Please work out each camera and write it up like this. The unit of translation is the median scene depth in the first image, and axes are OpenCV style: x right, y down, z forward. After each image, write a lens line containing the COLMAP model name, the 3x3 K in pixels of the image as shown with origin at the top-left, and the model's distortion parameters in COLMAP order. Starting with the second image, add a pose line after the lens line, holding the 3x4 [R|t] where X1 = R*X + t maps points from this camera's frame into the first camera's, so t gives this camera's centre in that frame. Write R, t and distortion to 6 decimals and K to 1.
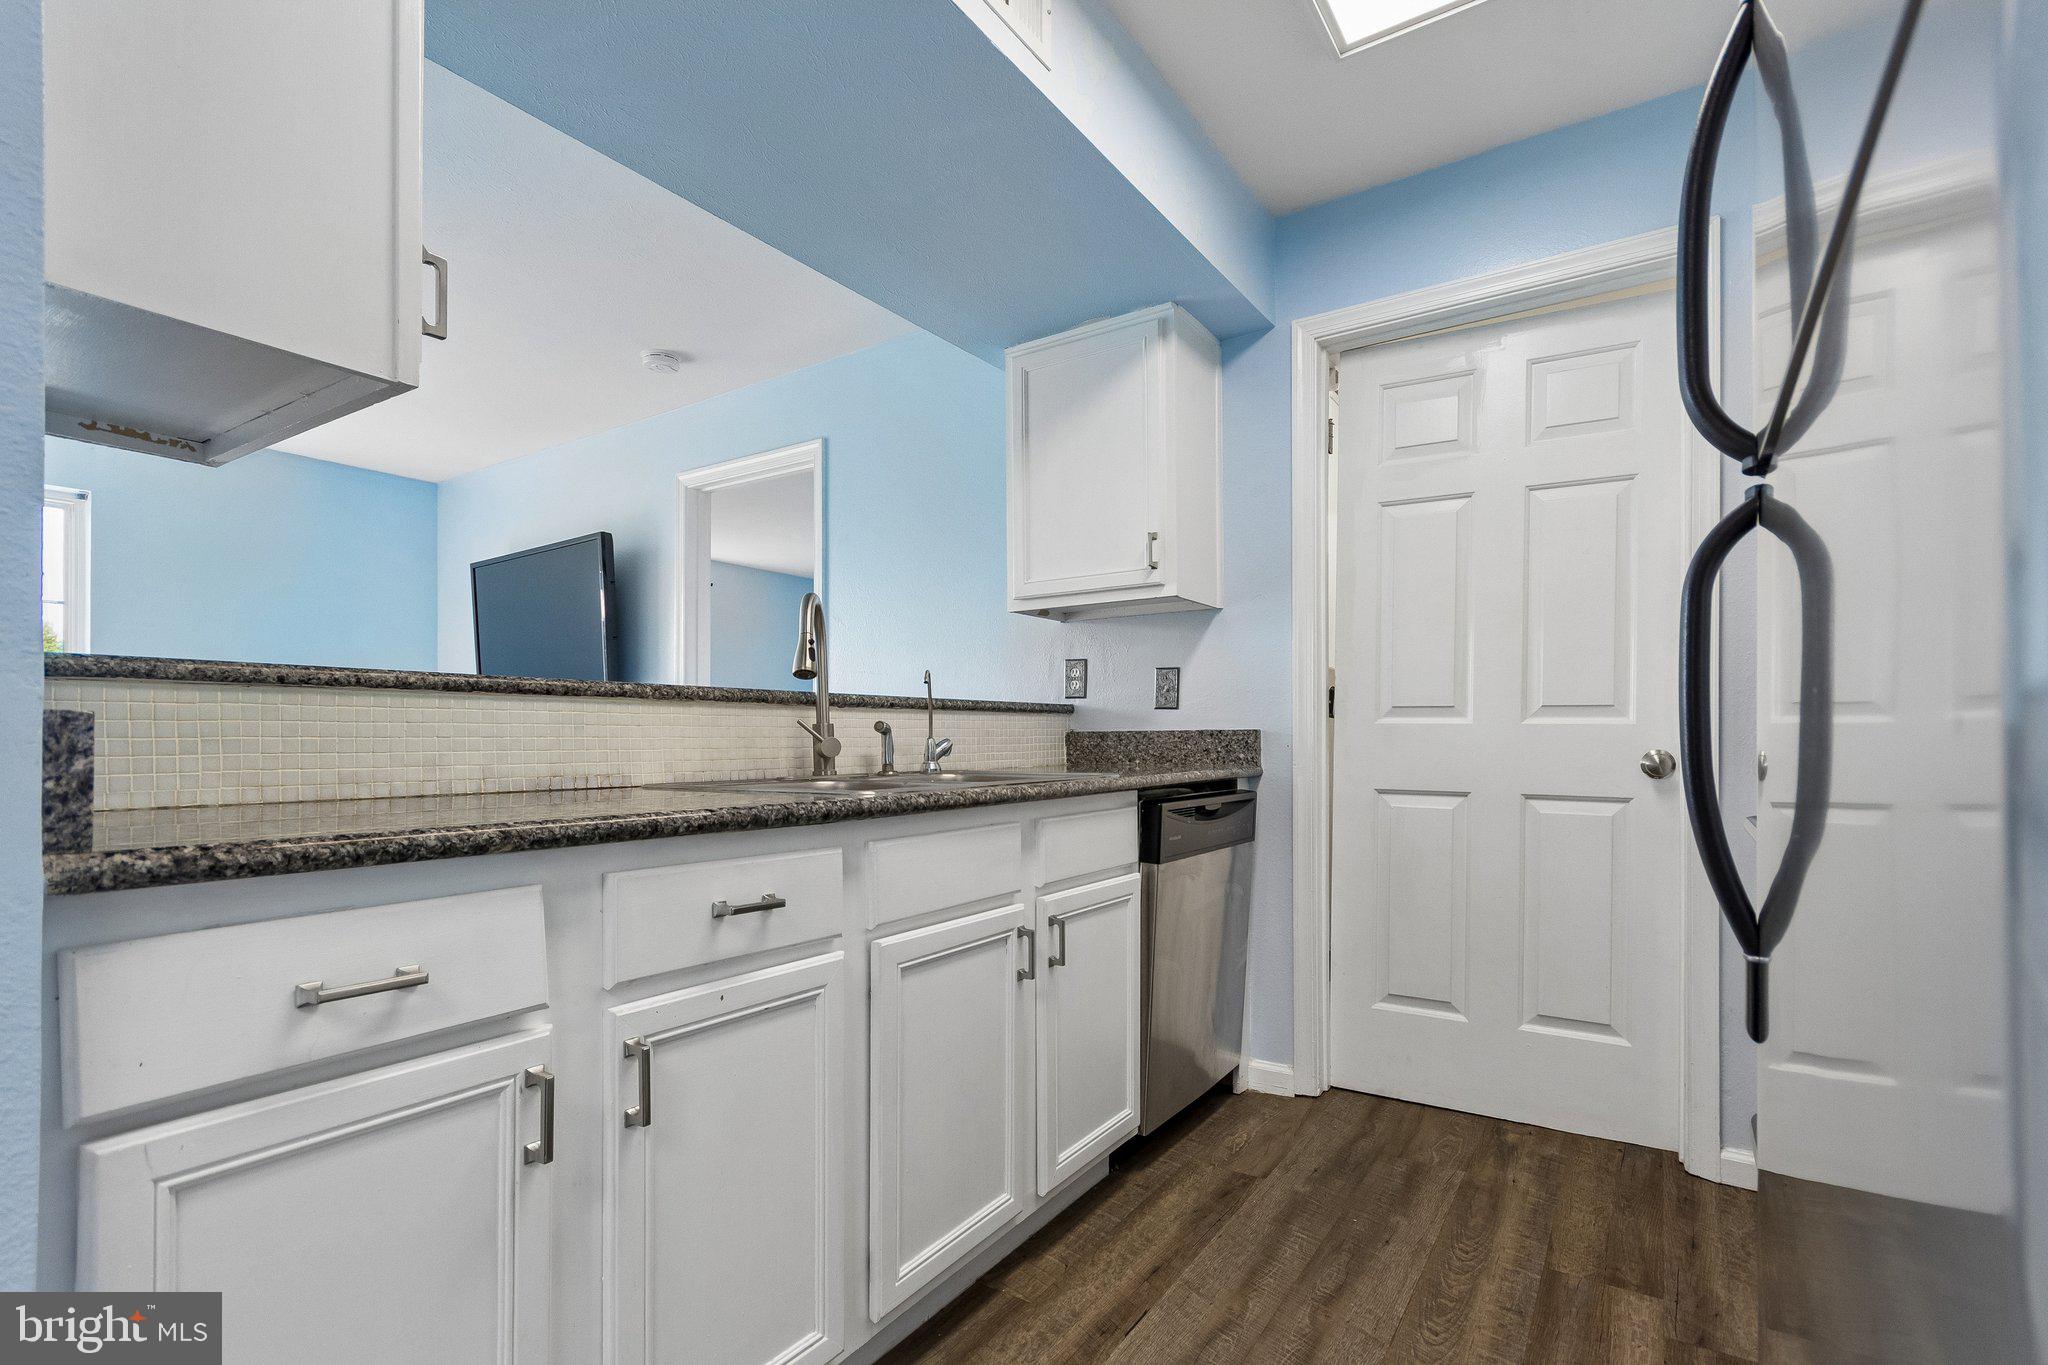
lens RADIAL K [[957.3, 0, 1024.7], [0, 957.3, 738.5], [0, 0, 1]] dist [0.003217, 0.001198]
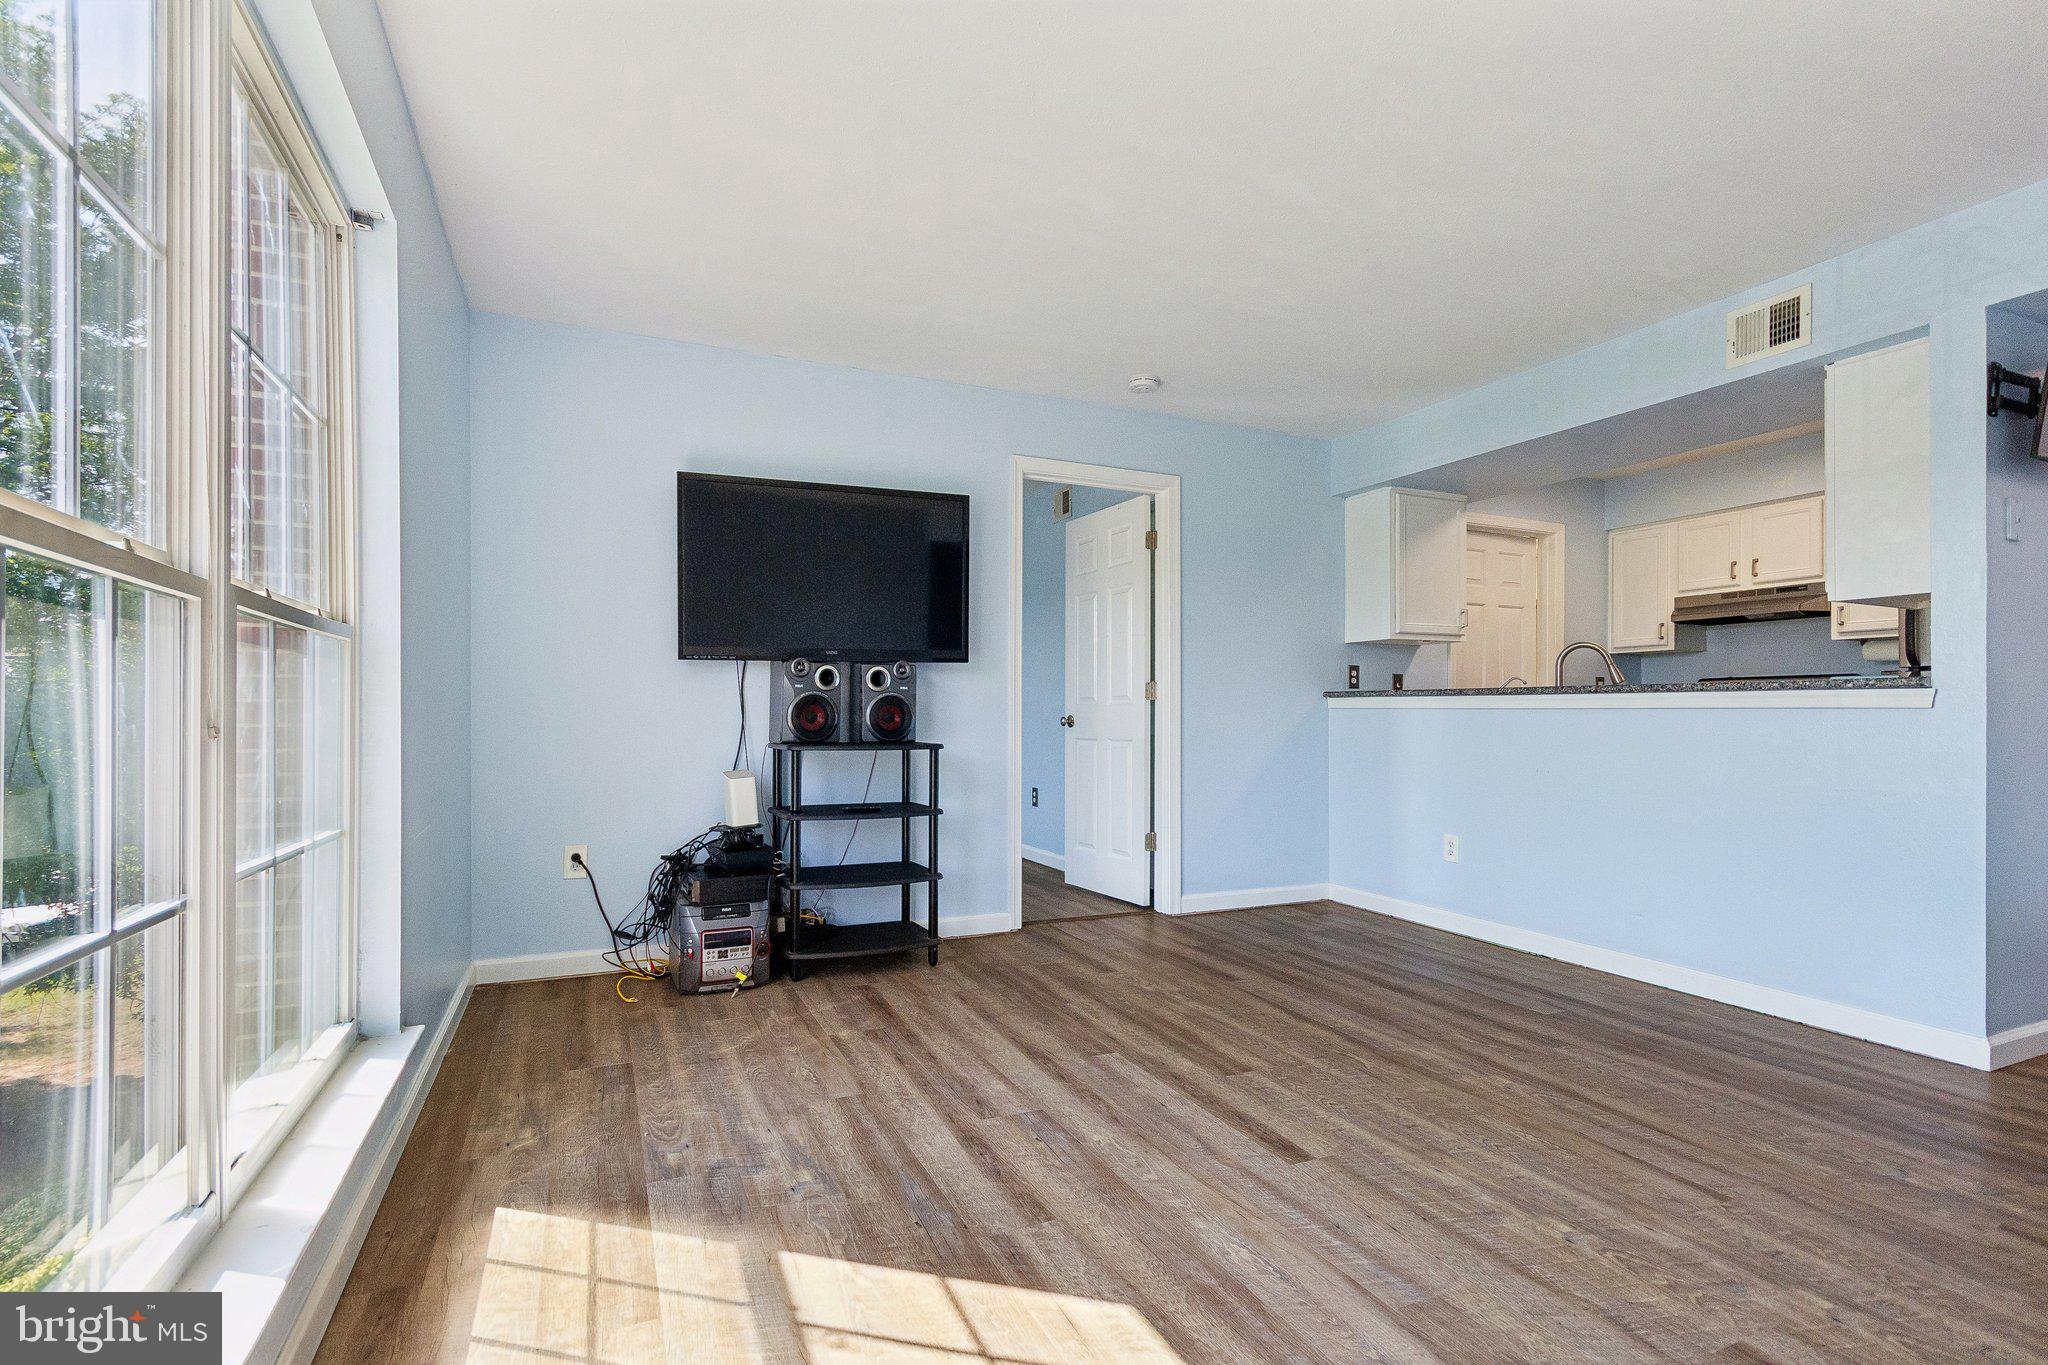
lens RADIAL K [[943.3, 0, 1016.3], [0, 943.3, 712.6], [0, 0, 1]] dist [0.001472, 0.000136]
pose [[0.532631, 0.007255, 0.846317, -2.057317], [-0.003947, 0.999974, -0.006088, 0.016475], [-0.846339, -0.000098, 0.532645, 0.751726]]
